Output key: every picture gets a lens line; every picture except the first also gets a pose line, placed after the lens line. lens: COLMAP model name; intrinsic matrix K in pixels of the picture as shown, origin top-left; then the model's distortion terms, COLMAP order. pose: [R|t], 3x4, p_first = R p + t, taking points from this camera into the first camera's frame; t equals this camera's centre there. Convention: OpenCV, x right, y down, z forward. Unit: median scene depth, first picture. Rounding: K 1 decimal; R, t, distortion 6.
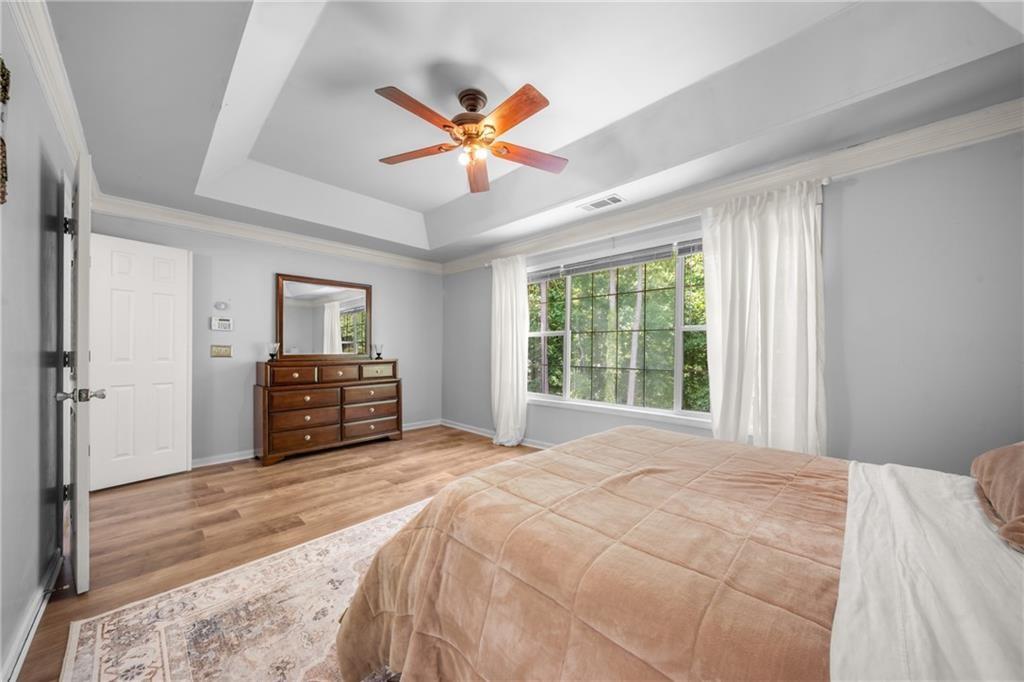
lens RADIAL K [[345.1, 0, 504.7], [0, 345.1, 350.2], [0, 0, 1]] dist [-0.012904, -0.000147]
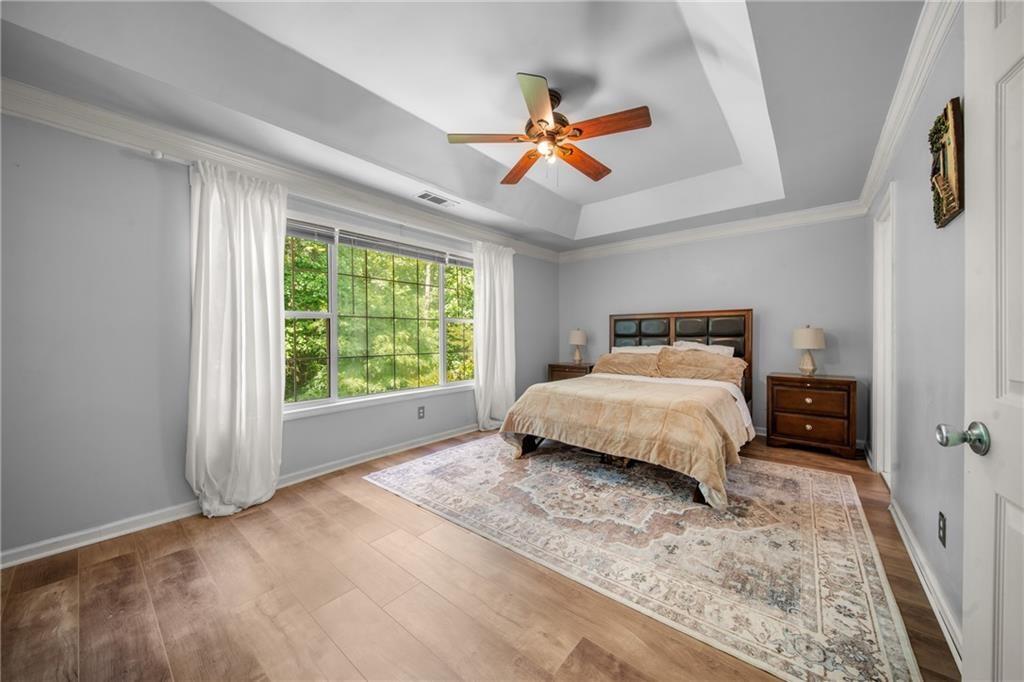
lens RADIAL K [[366.2, 0, 504.5], [0, 366.2, 335.0], [0, 0, 1]] dist [-0.001383, -0.000608]
pose [[-0.058881, -0.003669, 0.998258, -1.472606], [0.005419, 0.999977, 0.003994, -0.015656], [-0.998250, 0.005645, -0.058860, 1.439971]]
